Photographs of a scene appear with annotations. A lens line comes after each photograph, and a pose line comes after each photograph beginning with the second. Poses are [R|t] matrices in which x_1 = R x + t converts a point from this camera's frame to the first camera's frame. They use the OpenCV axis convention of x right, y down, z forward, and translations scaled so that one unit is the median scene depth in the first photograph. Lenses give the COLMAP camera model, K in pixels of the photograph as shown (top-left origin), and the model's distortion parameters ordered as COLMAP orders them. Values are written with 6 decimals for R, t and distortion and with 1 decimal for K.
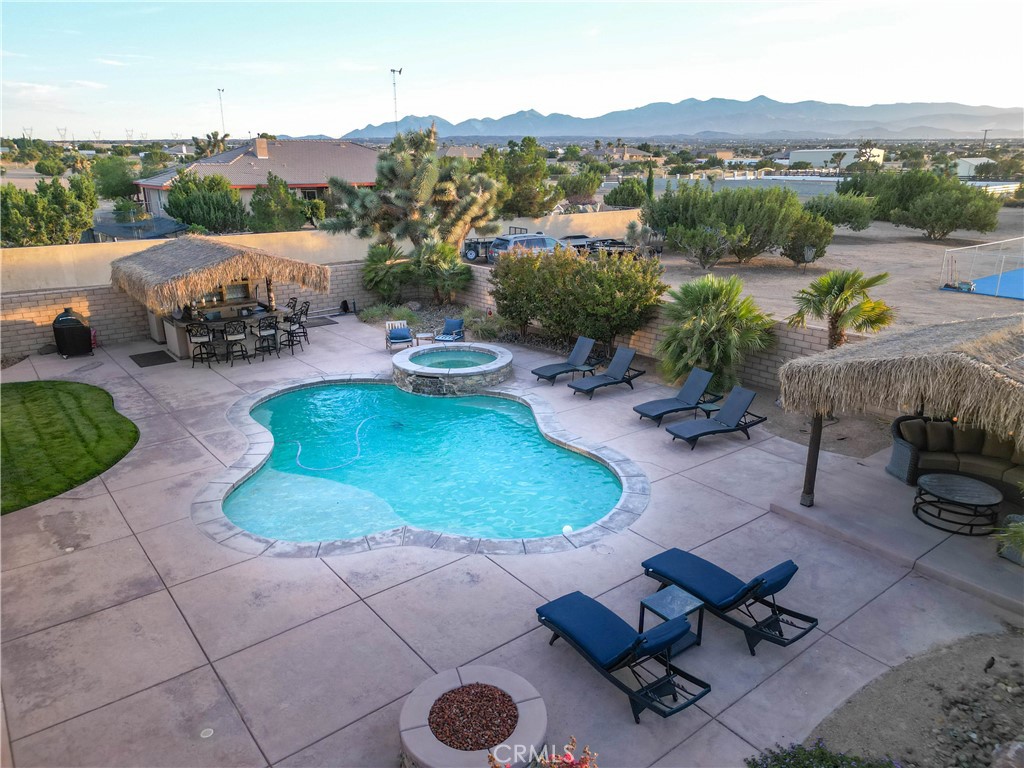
lens RADIAL K [[714.9, 0, 512.0], [0, 714.9, 383.0], [0, 0, 1]] dist [0.046689, -0.033611]
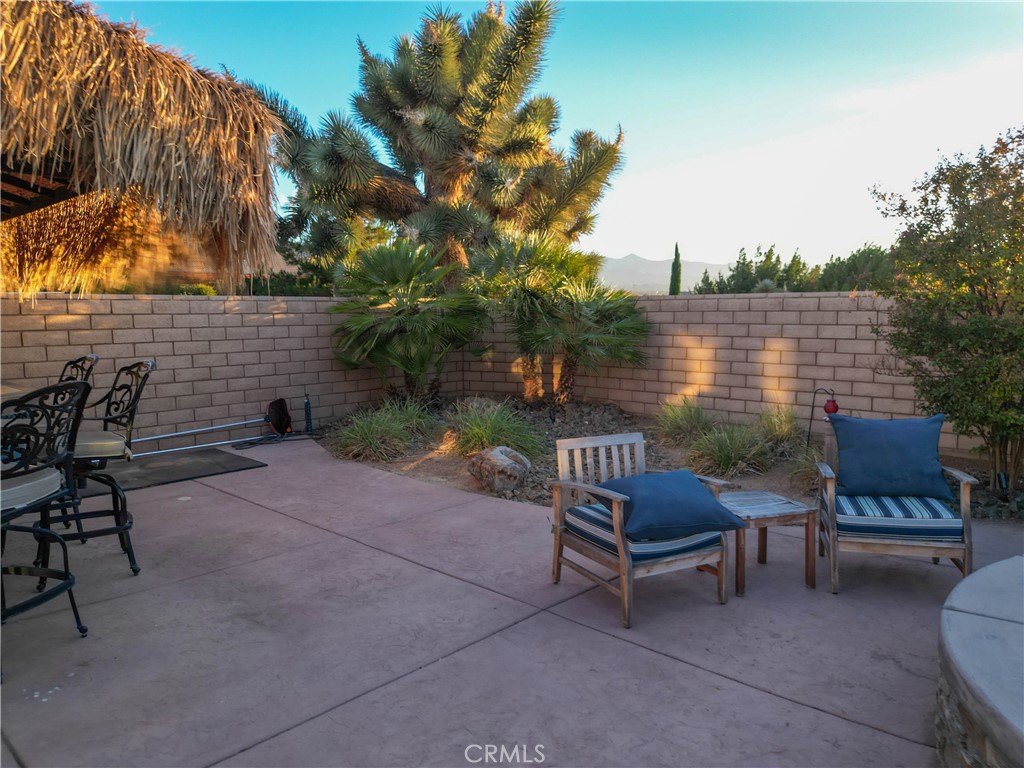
lens RADIAL K [[714.9, 0, 512.7], [0, 714.9, 383.9], [0, 0, 1]] dist [0.046689, -0.033611]
pose [[0.988562, -0.015826, 0.149985, -0.264505], [0.045086, 0.980014, -0.193753, -0.077702], [-0.143921, 0.198299, 0.969517, 0.987284]]
